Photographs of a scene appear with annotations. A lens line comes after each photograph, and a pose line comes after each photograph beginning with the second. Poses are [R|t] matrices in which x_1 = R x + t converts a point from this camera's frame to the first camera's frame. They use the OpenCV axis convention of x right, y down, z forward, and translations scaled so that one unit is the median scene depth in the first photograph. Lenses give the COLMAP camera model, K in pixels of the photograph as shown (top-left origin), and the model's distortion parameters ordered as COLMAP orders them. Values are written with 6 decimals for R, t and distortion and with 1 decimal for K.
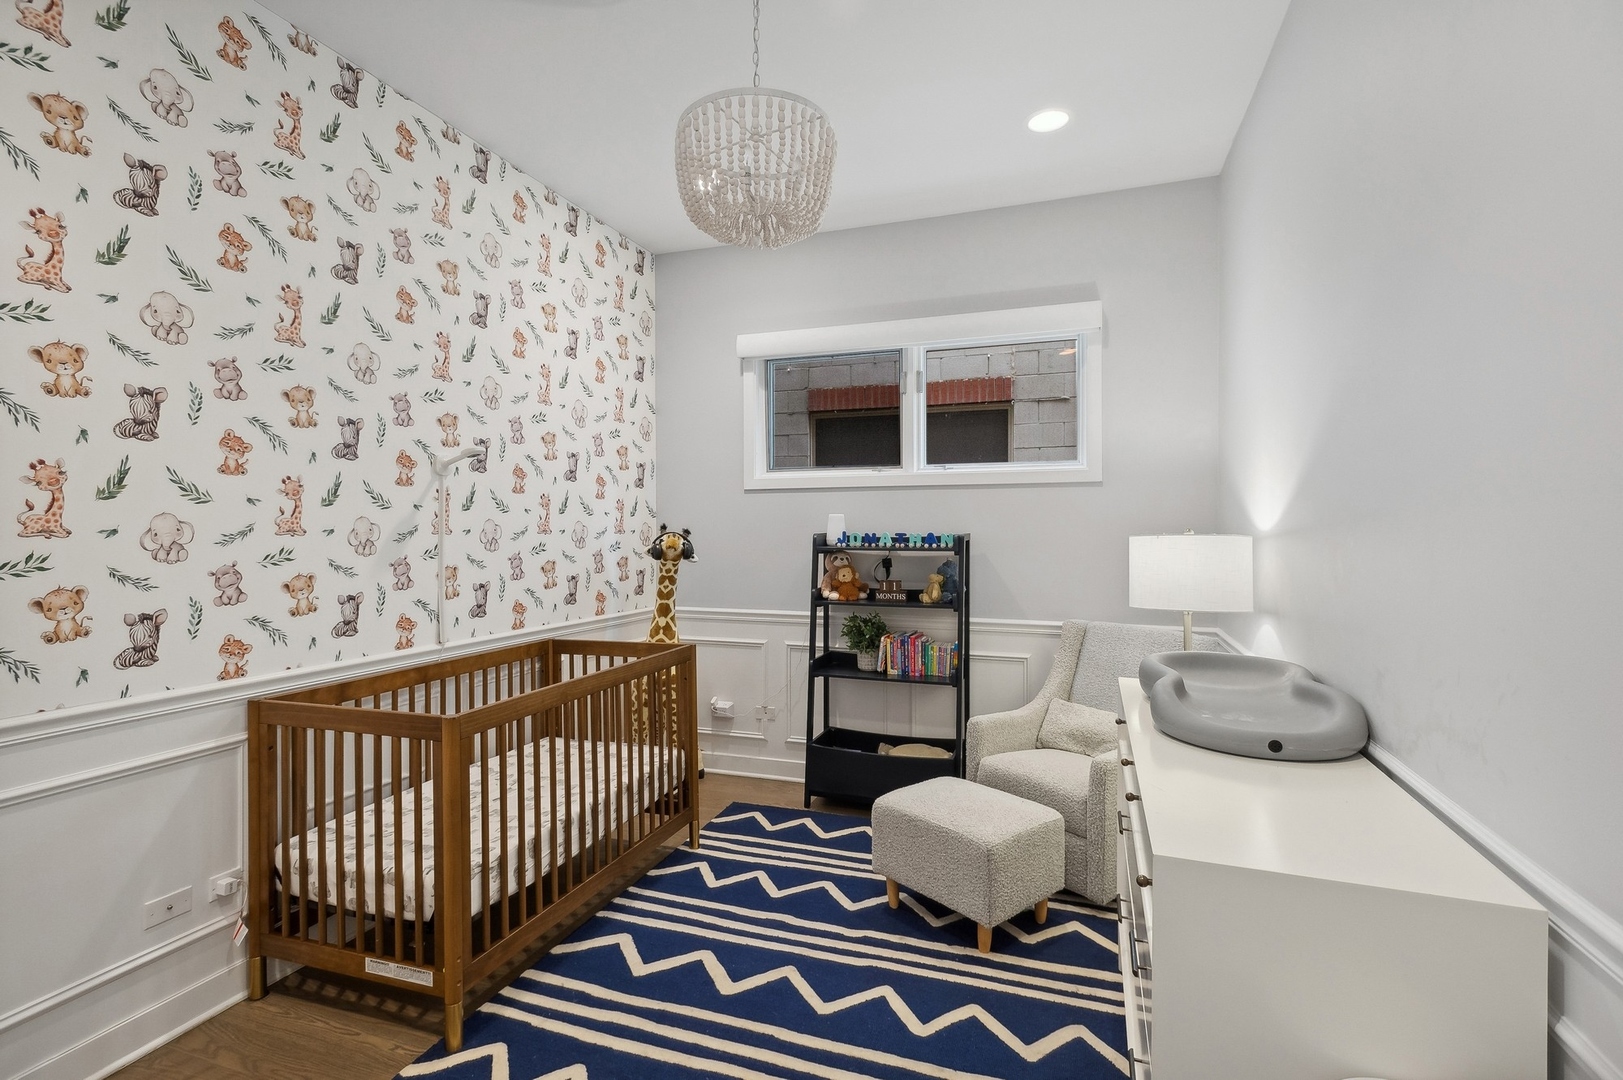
lens RADIAL K [[768.9, 0, 816.5], [0, 768.9, 537.4], [0, 0, 1]] dist [0.002958, -0.000588]
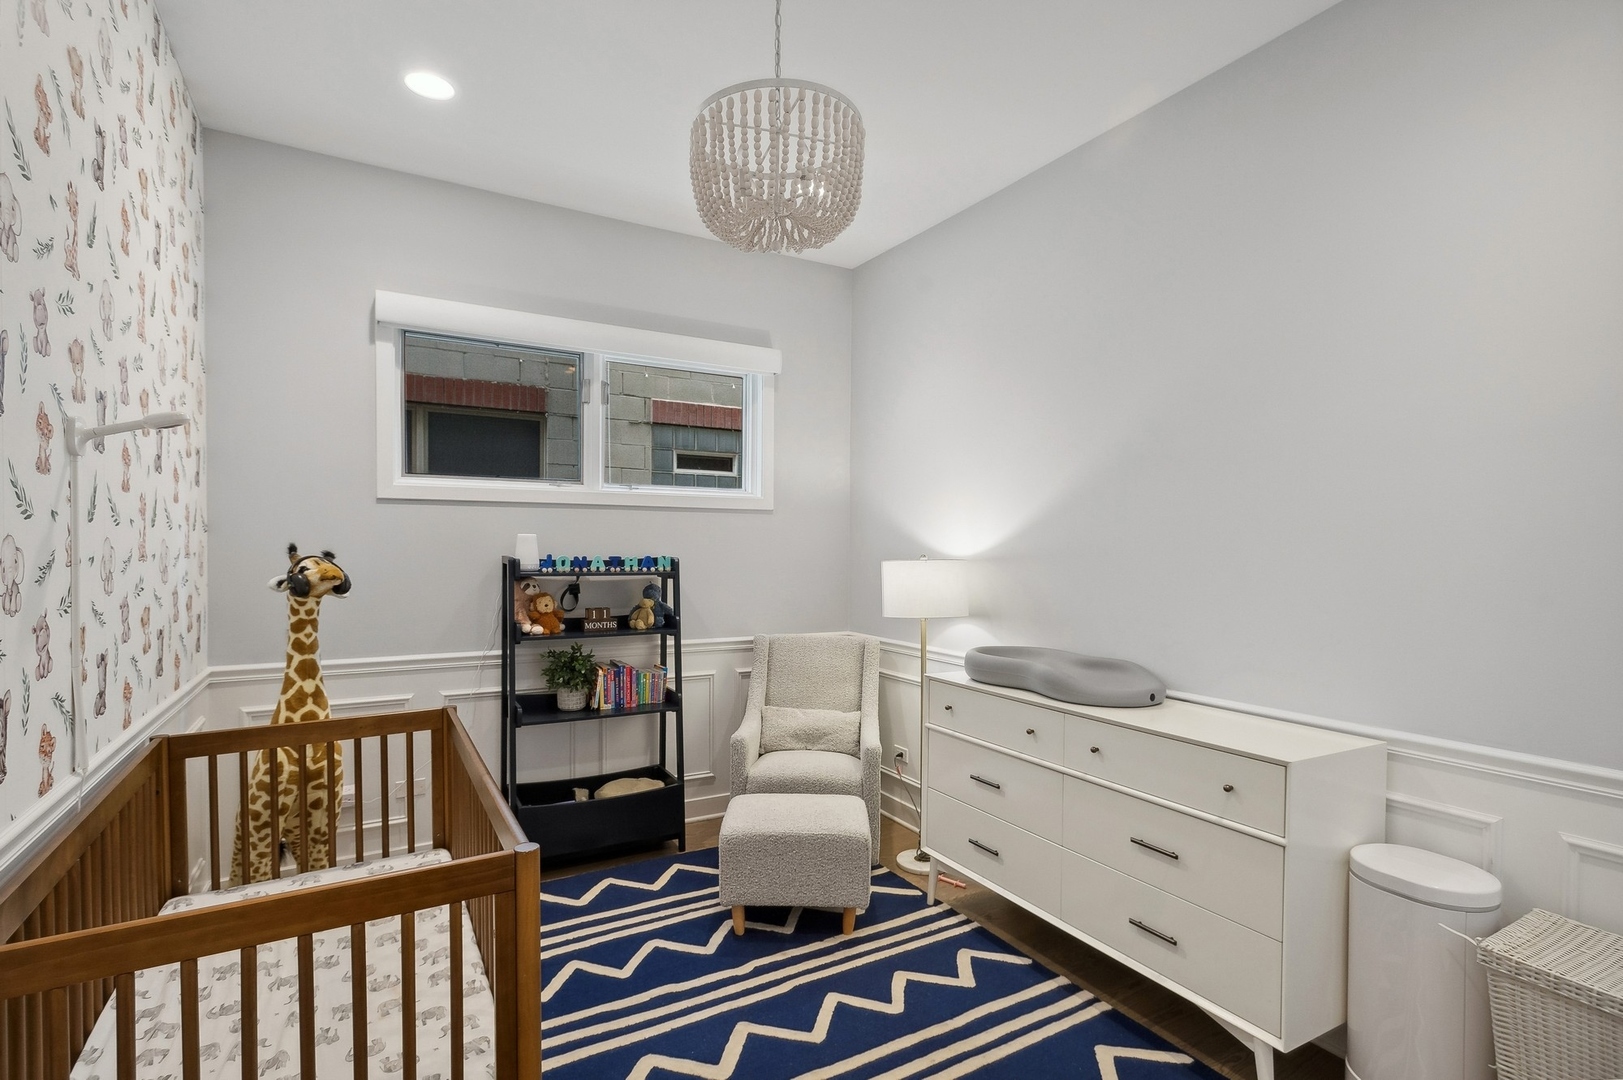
lens RADIAL K [[775.6, 0, 808.9], [0, 775.6, 565.5], [0, 0, 1]] dist [0.002240, -0.000119]
pose [[0.650645, -0.014192, 0.759250, -0.435776], [0.000359, 0.999831, 0.018381, -0.011301], [-0.759382, -0.011687, 0.650540, 0.206786]]
